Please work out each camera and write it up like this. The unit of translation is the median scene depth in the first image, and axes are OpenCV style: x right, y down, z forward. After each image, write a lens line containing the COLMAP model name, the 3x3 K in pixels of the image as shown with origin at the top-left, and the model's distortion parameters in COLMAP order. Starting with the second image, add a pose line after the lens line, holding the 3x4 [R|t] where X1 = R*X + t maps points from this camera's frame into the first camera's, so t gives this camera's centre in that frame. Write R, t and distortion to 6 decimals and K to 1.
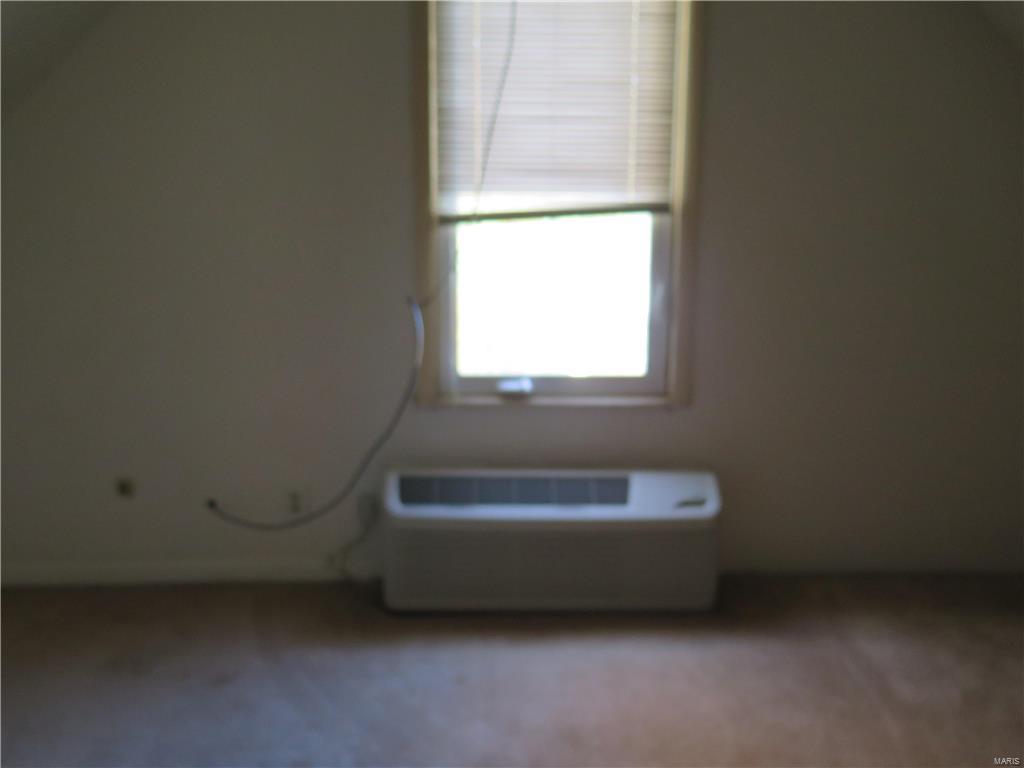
lens RADIAL K [[854.7, 0, 509.5], [0, 854.7, 389.5], [0, 0, 1]] dist [-0.021038, 0.001323]
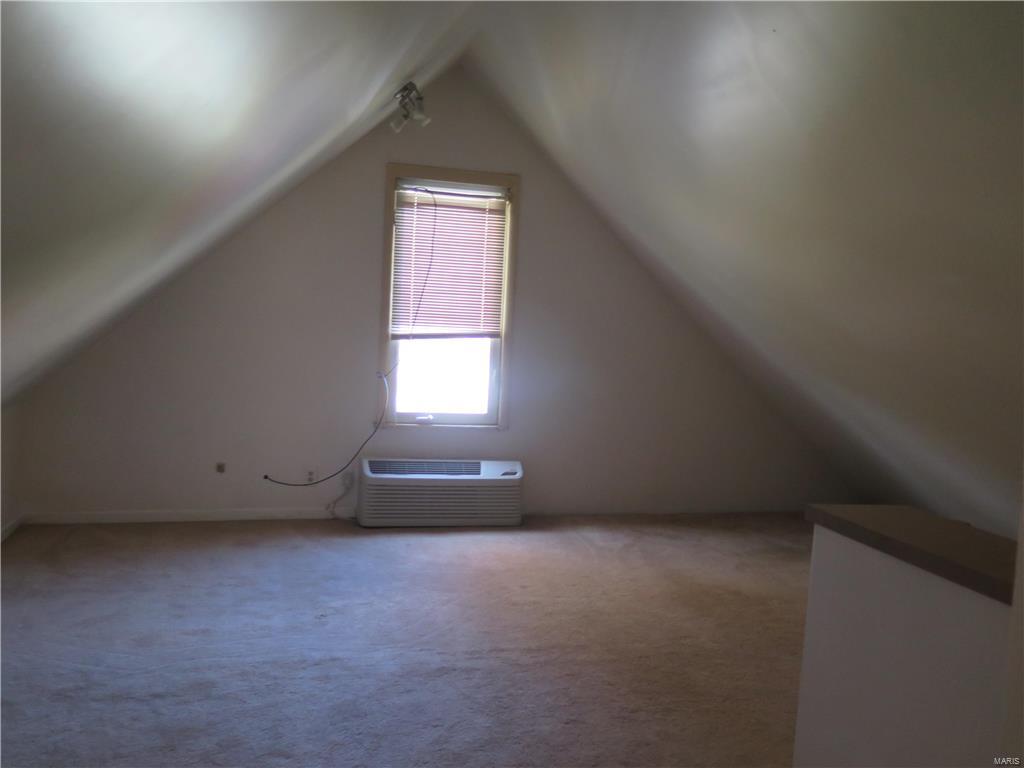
lens RADIAL K [[854.7, 0, 512.7], [0, 854.7, 383.6], [0, 0, 1]] dist [-0.021038, 0.001323]
pose [[0.971279, 0.028377, 0.236246, -0.284643], [0.002588, 0.991544, -0.129743, 0.186793], [-0.237930, 0.126628, 0.962993, -1.064875]]
